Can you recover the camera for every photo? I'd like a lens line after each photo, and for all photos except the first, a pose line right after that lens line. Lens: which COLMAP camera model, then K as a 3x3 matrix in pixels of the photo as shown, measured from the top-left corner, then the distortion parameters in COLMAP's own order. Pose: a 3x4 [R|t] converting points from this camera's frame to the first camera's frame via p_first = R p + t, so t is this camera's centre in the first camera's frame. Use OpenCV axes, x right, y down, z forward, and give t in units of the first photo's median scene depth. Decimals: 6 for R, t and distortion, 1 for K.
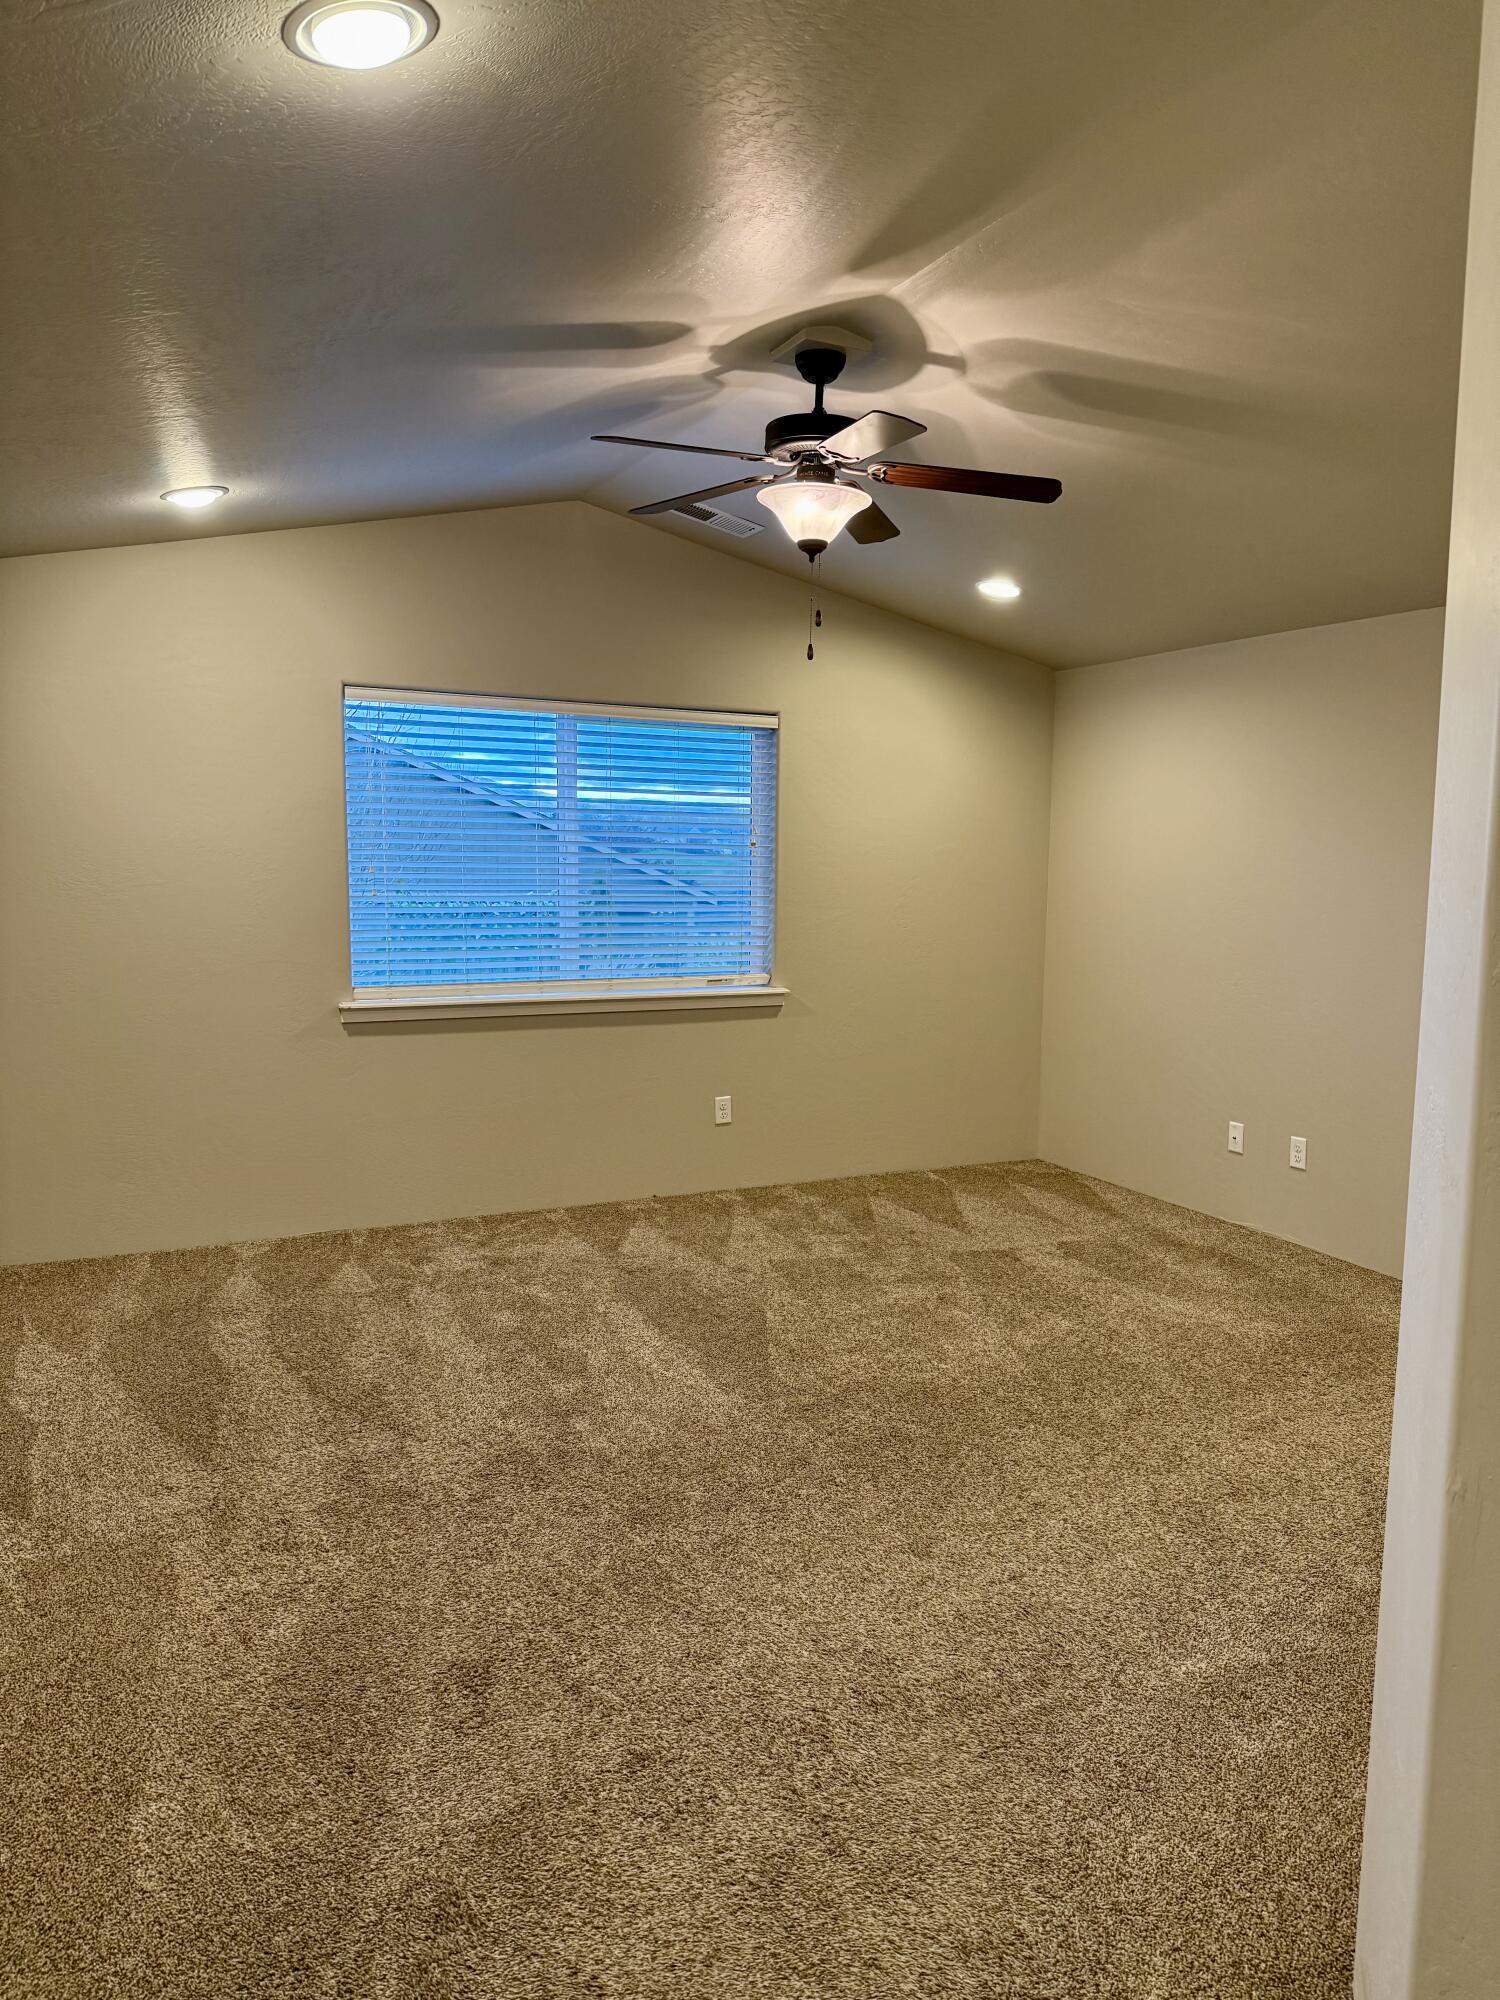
lens RADIAL K [[1394.6, 0, 755.1], [0, 1394.6, 994.7], [0, 0, 1]] dist [0.037349, -0.045220]
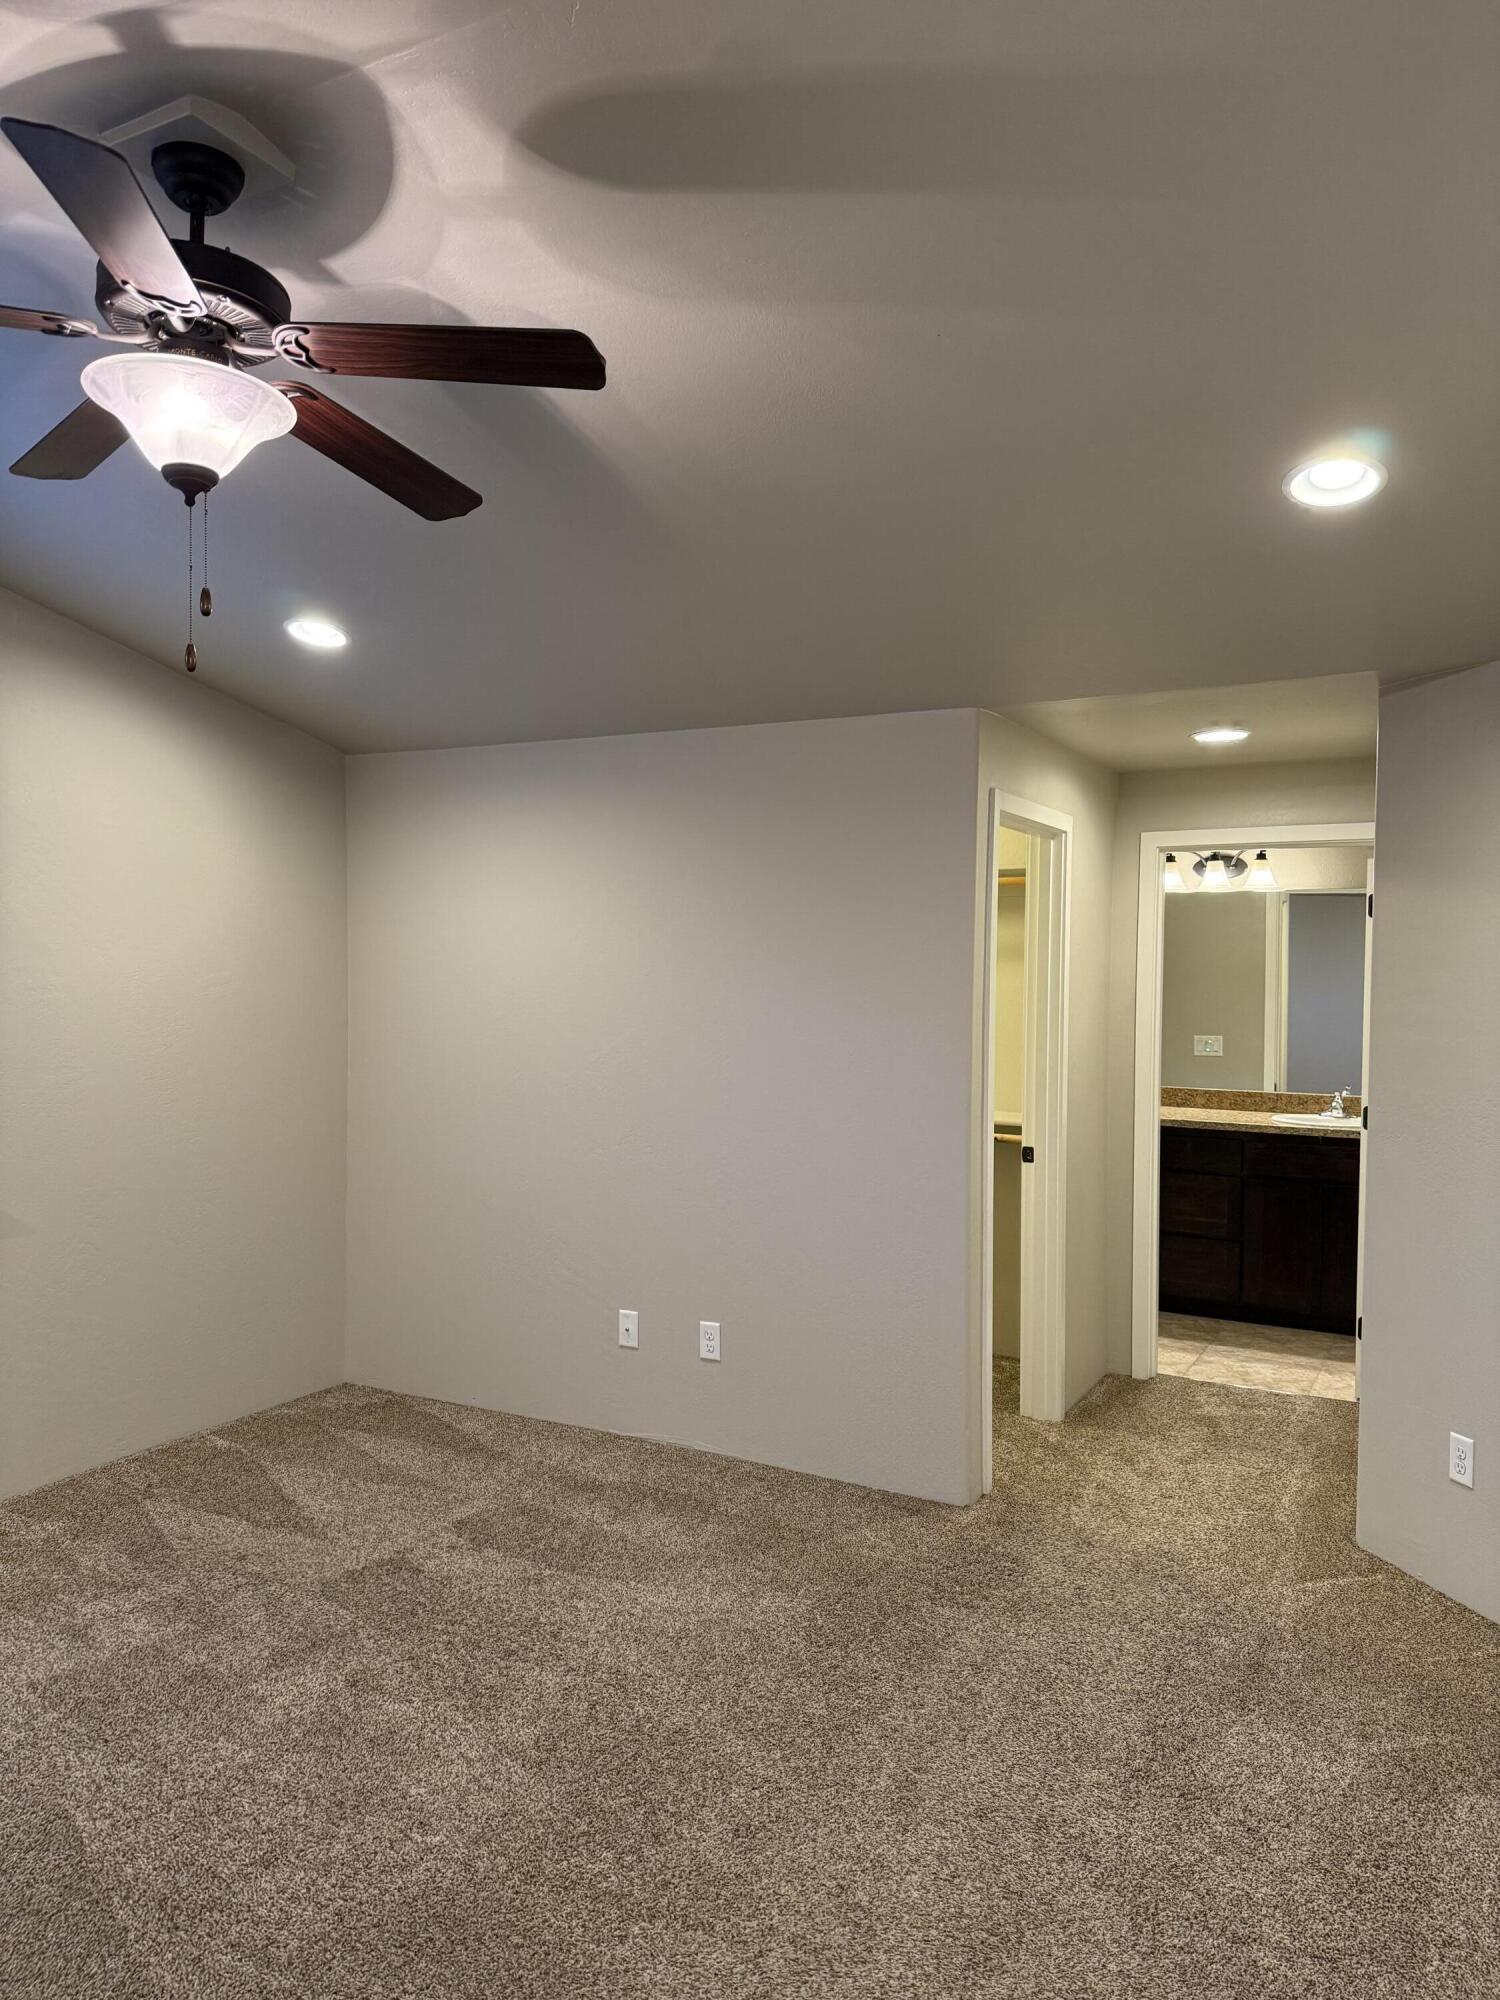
lens RADIAL K [[1394.6, 0, 698.8], [0, 1394.6, 984.5], [0, 0, 1]] dist [0.037349, -0.045220]
pose [[0.814380, -0.015089, 0.580135, -0.097044], [0.060285, 0.996453, -0.058709, -0.050580], [-0.577192, 0.082785, 0.812402, 0.324997]]
